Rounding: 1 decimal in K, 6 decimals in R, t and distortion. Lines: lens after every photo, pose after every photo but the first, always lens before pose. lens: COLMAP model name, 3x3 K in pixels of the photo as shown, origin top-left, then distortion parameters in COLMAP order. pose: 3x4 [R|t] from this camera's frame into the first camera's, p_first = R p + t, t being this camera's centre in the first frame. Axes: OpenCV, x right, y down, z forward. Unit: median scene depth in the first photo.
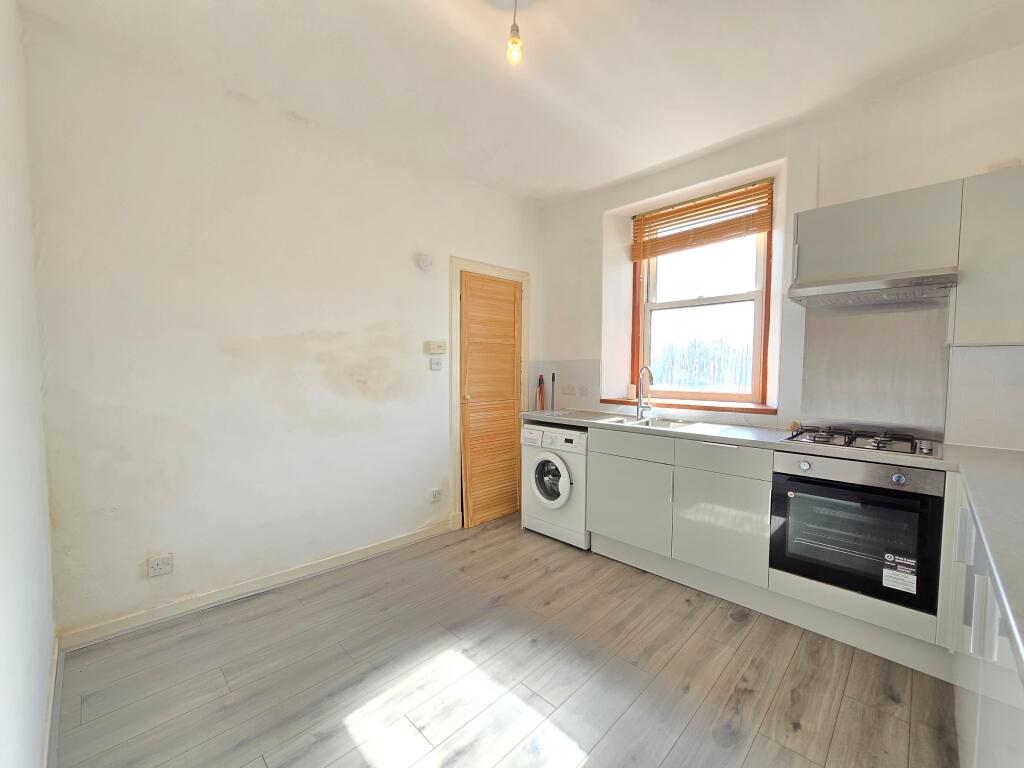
lens RADIAL K [[410.7, 0, 511.5], [0, 410.7, 392.1], [0, 0, 1]] dist [-0.000122, -0.000078]
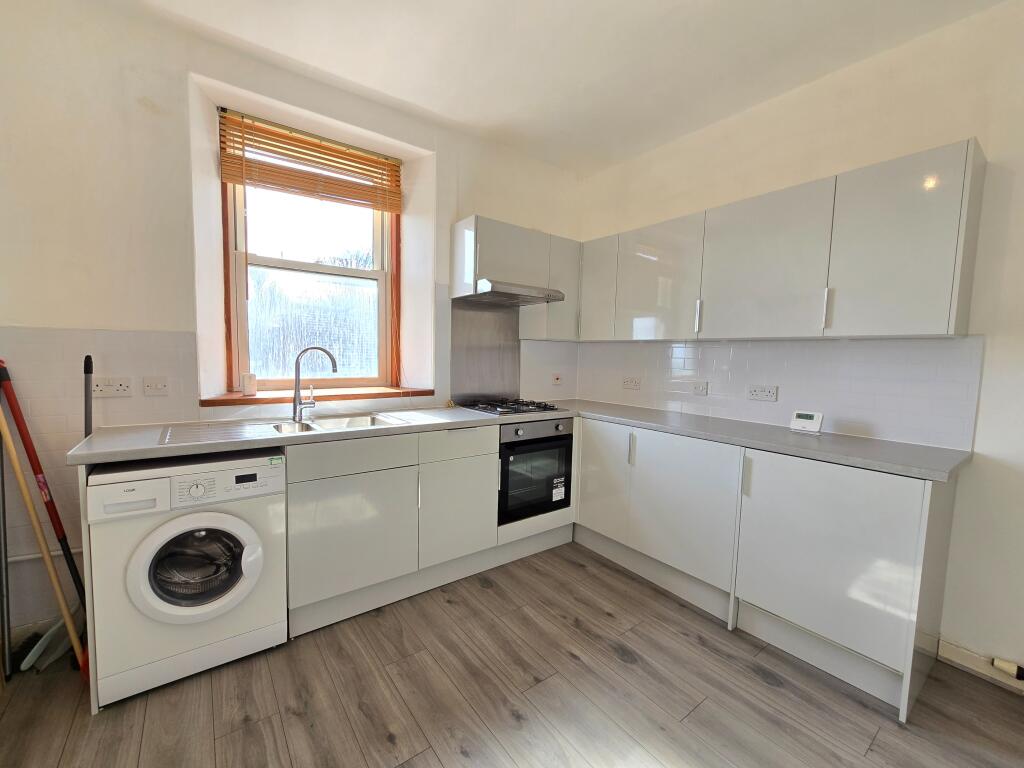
lens RADIAL K [[410.7, 0, 511.5], [0, 410.7, 392.1], [0, 0, 1]] dist [-0.000122, -0.000078]
pose [[0.179561, -0.088529, 0.979755, -0.376025], [0.040613, 0.995761, 0.082532, -0.033899], [-0.982908, 0.024971, 0.182395, 0.610386]]
